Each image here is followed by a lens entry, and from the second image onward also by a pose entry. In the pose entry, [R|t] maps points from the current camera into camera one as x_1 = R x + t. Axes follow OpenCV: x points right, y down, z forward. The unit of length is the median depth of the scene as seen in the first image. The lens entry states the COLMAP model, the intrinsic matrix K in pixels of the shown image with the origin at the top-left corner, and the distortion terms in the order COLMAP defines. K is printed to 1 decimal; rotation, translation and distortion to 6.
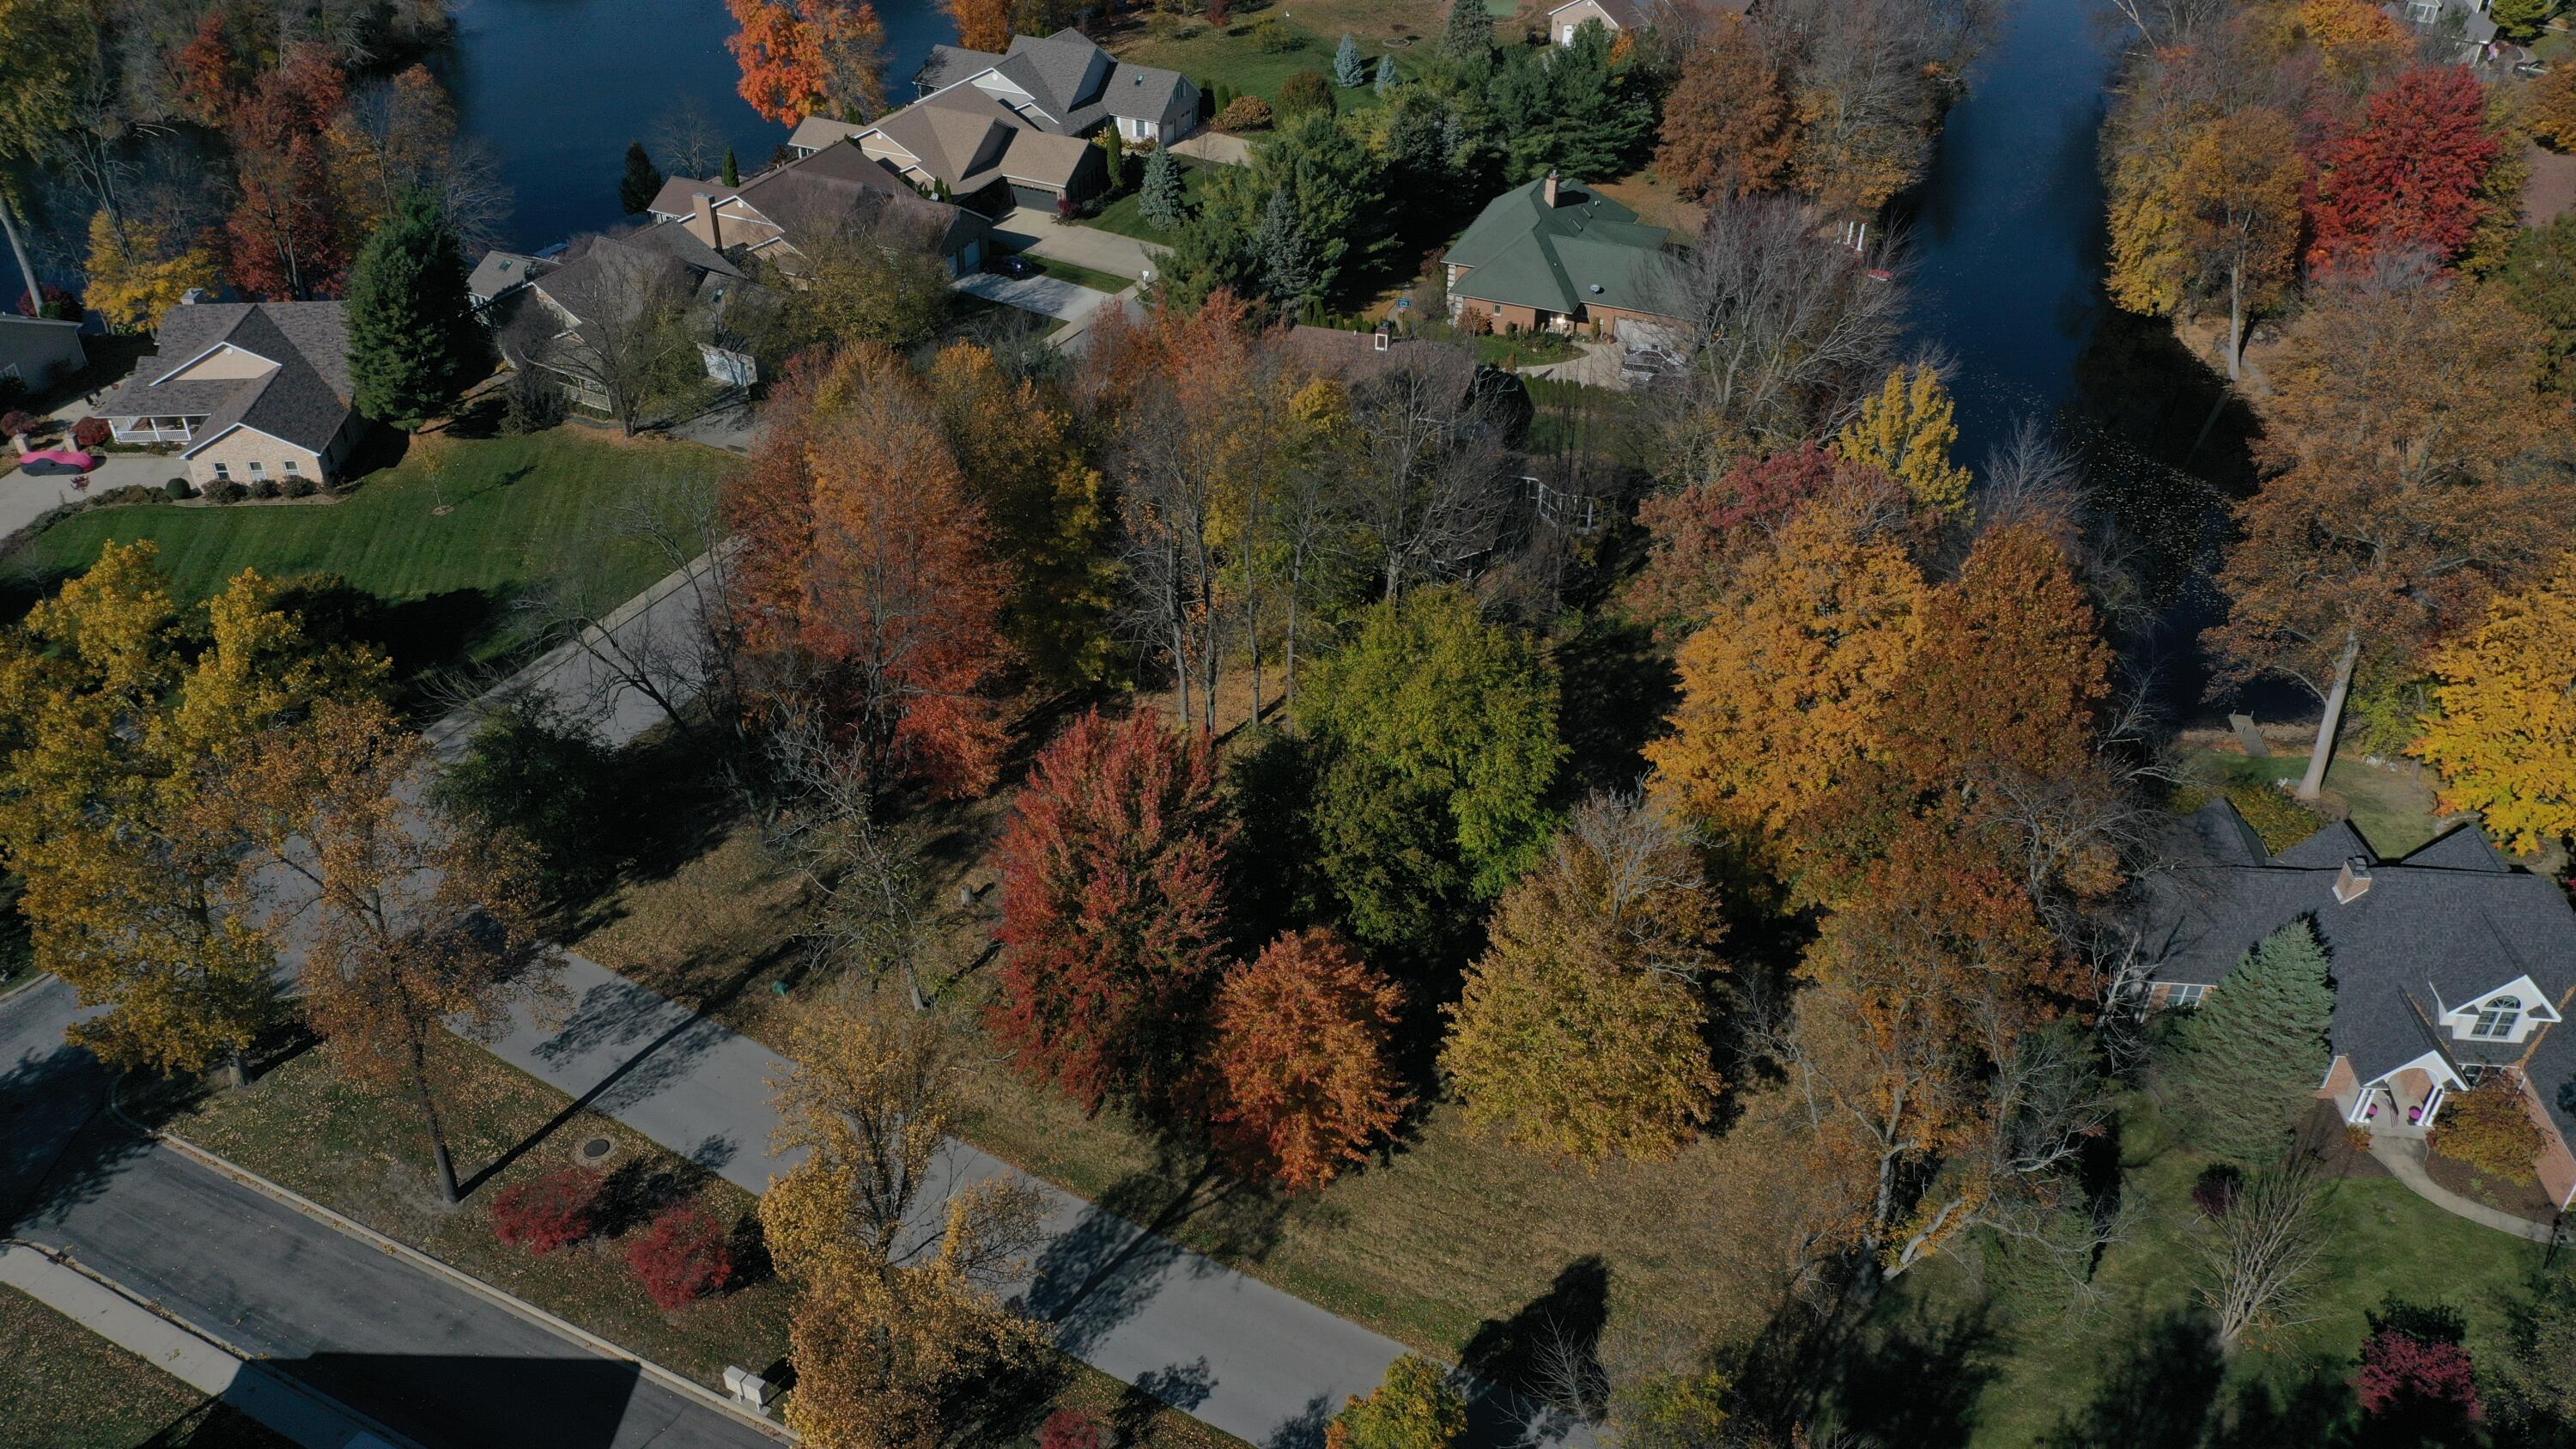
lens RADIAL K [[2017.0, 0, 1288.0], [0, 2017.0, 724.5], [0, 0, 1]] dist [-0.010441, -0.010636]
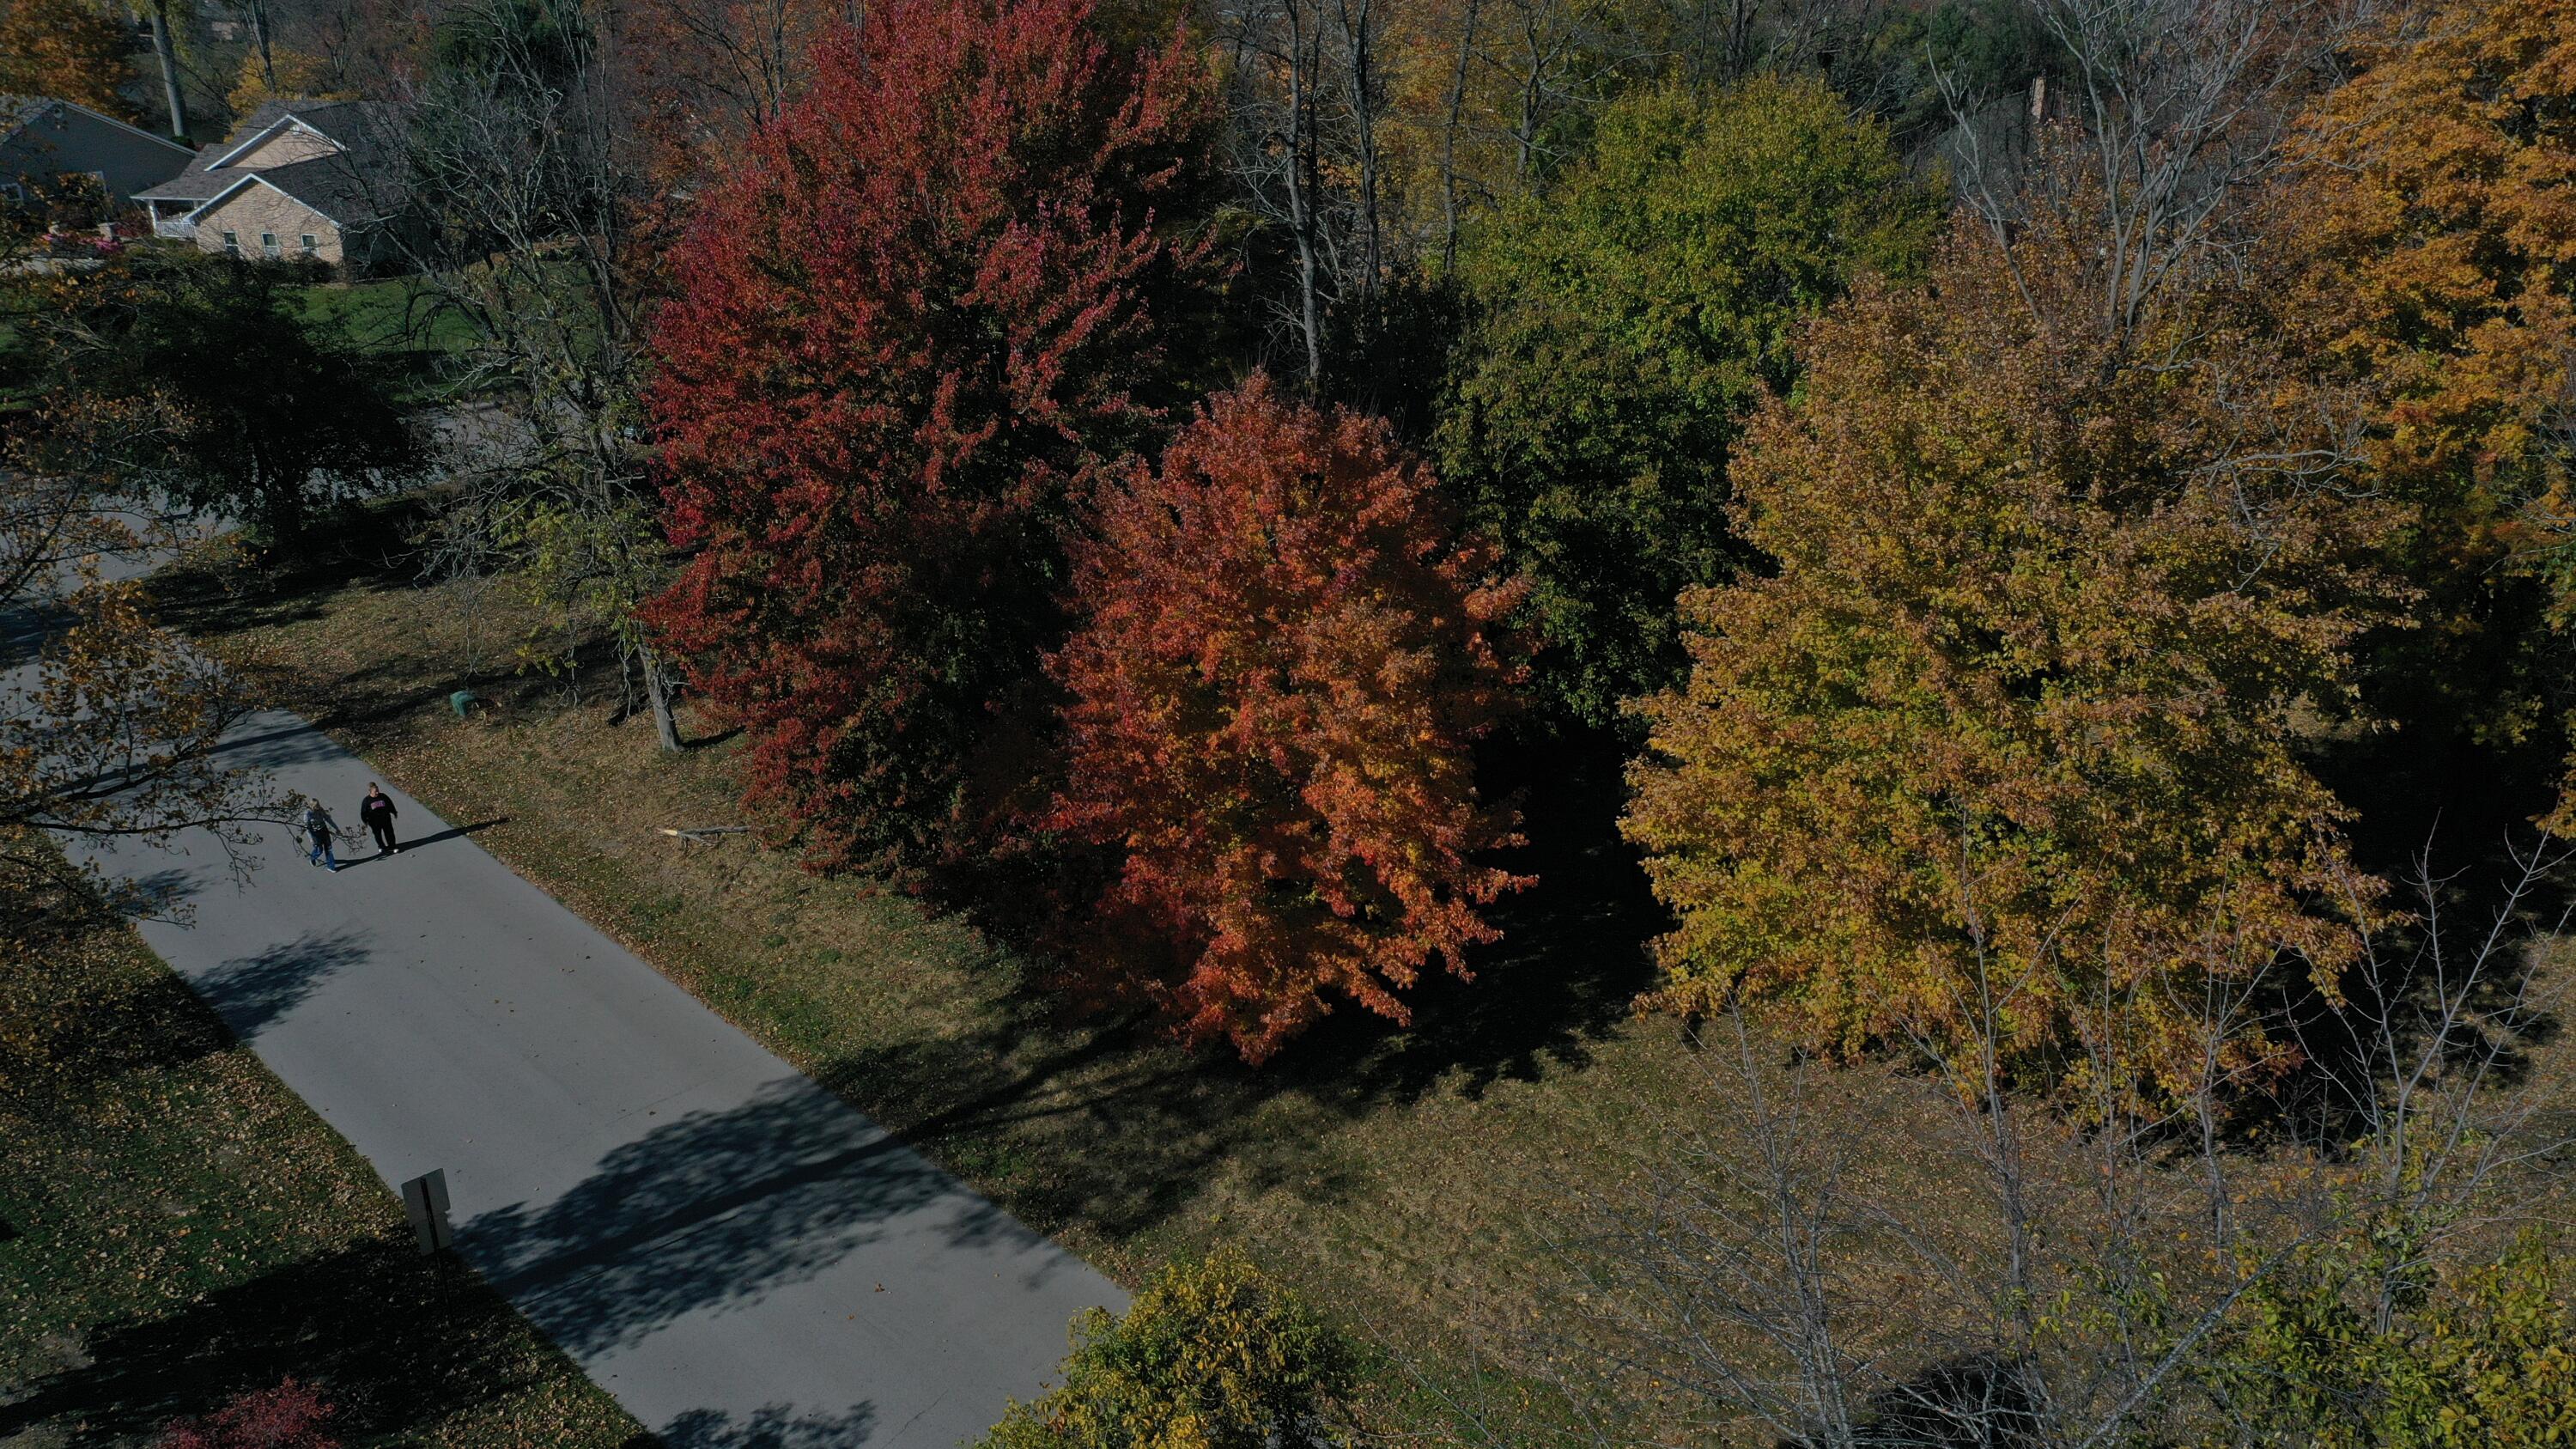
lens RADIAL K [[1992.7, 0, 1226.9], [0, 1992.7, 732.3], [0, 0, 1]] dist [-0.004885, -0.003139]
pose [[0.963794, 0.080367, -0.254248, 0.100652], [-0.127257, 0.976538, -0.173721, 0.234137], [0.234322, 0.199786, 0.951409, 0.603134]]
